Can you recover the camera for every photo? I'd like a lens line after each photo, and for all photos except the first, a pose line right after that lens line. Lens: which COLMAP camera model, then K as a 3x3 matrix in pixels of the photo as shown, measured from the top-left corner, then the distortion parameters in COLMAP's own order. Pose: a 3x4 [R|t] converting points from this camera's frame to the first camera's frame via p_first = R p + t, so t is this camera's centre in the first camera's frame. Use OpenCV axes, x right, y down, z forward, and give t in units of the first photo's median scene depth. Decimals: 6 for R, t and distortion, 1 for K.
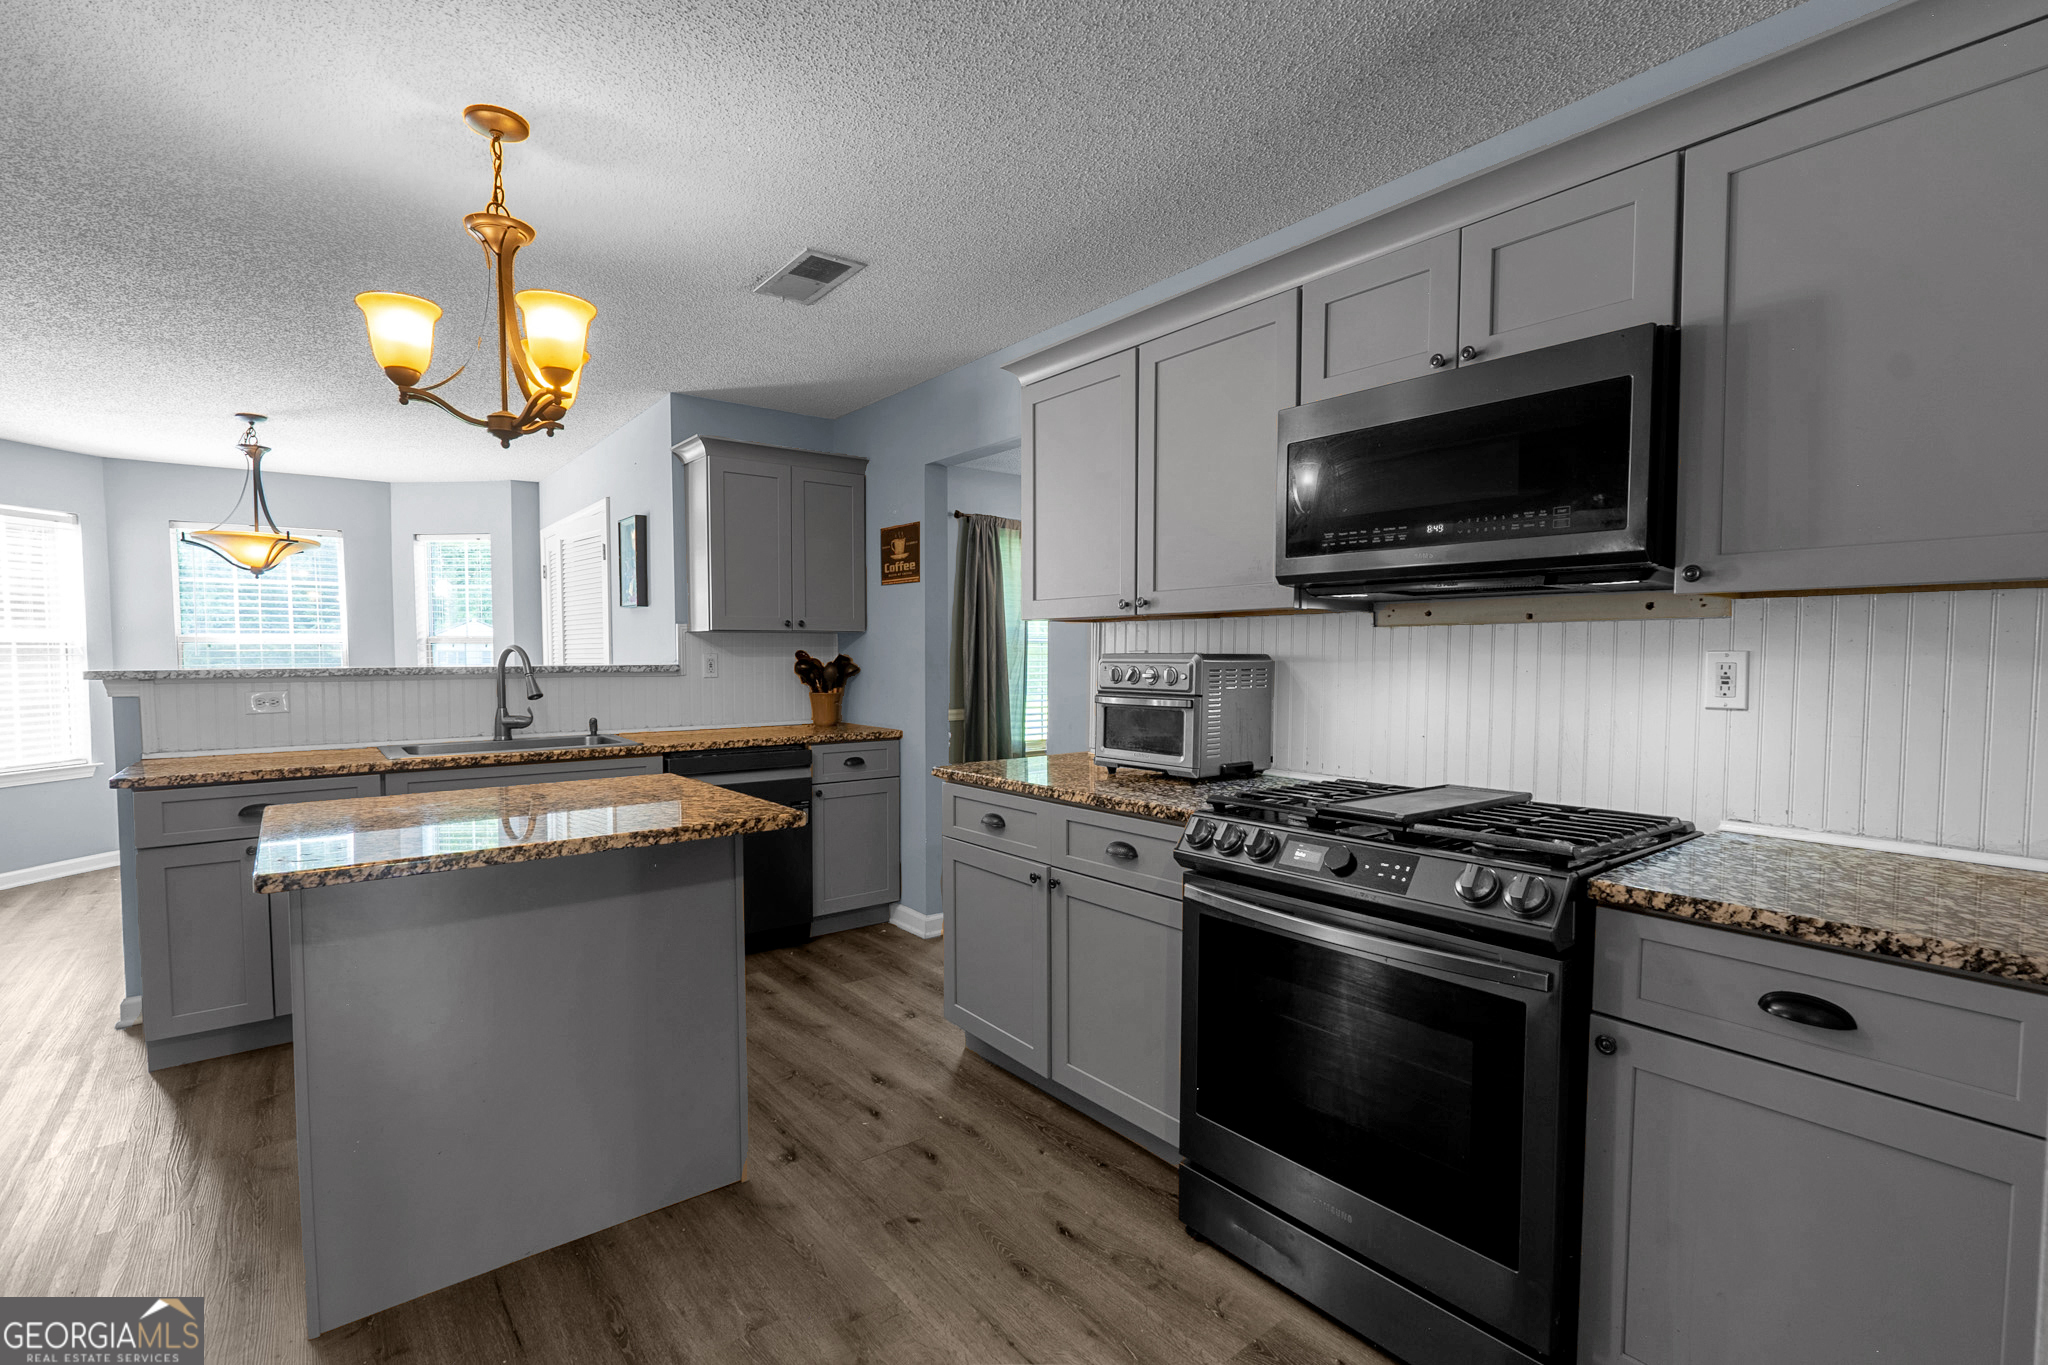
lens RADIAL K [[945.2, 0, 1020.4], [0, 945.2, 692.3], [0, 0, 1]] dist [0.000336, 0.000090]
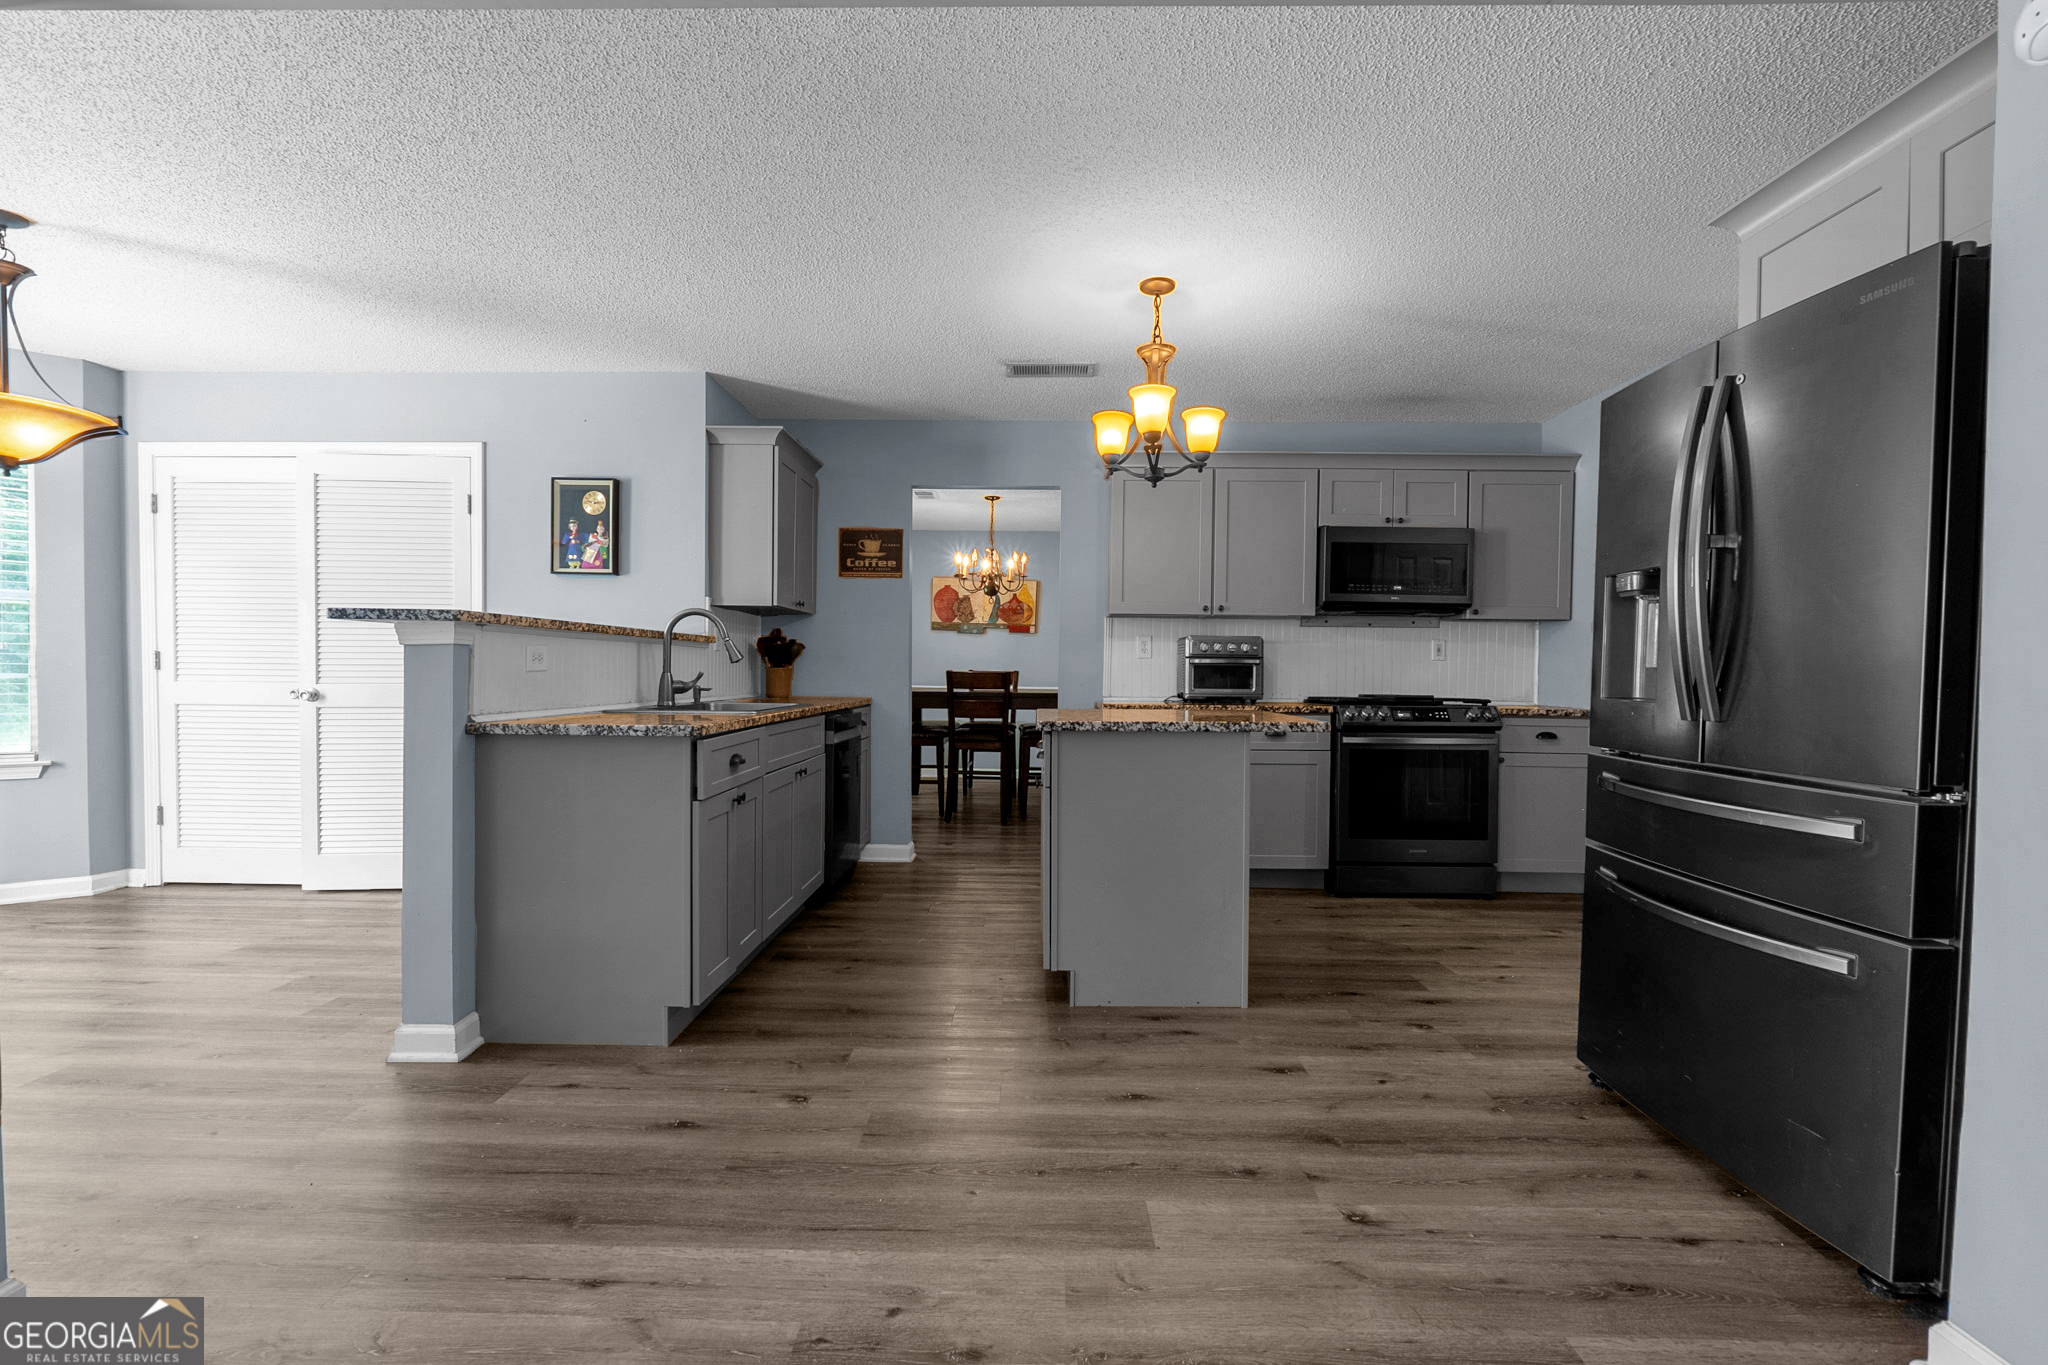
lens RADIAL K [[945.2, 0, 1022.9], [0, 945.2, 687.1], [0, 0, 1]] dist [0.000336, 0.000090]
pose [[0.618076, -0.002821, 0.786113, -1.507034], [0.020716, 0.999705, -0.012700, 0.072068], [-0.785845, 0.024135, 0.617952, 0.158458]]
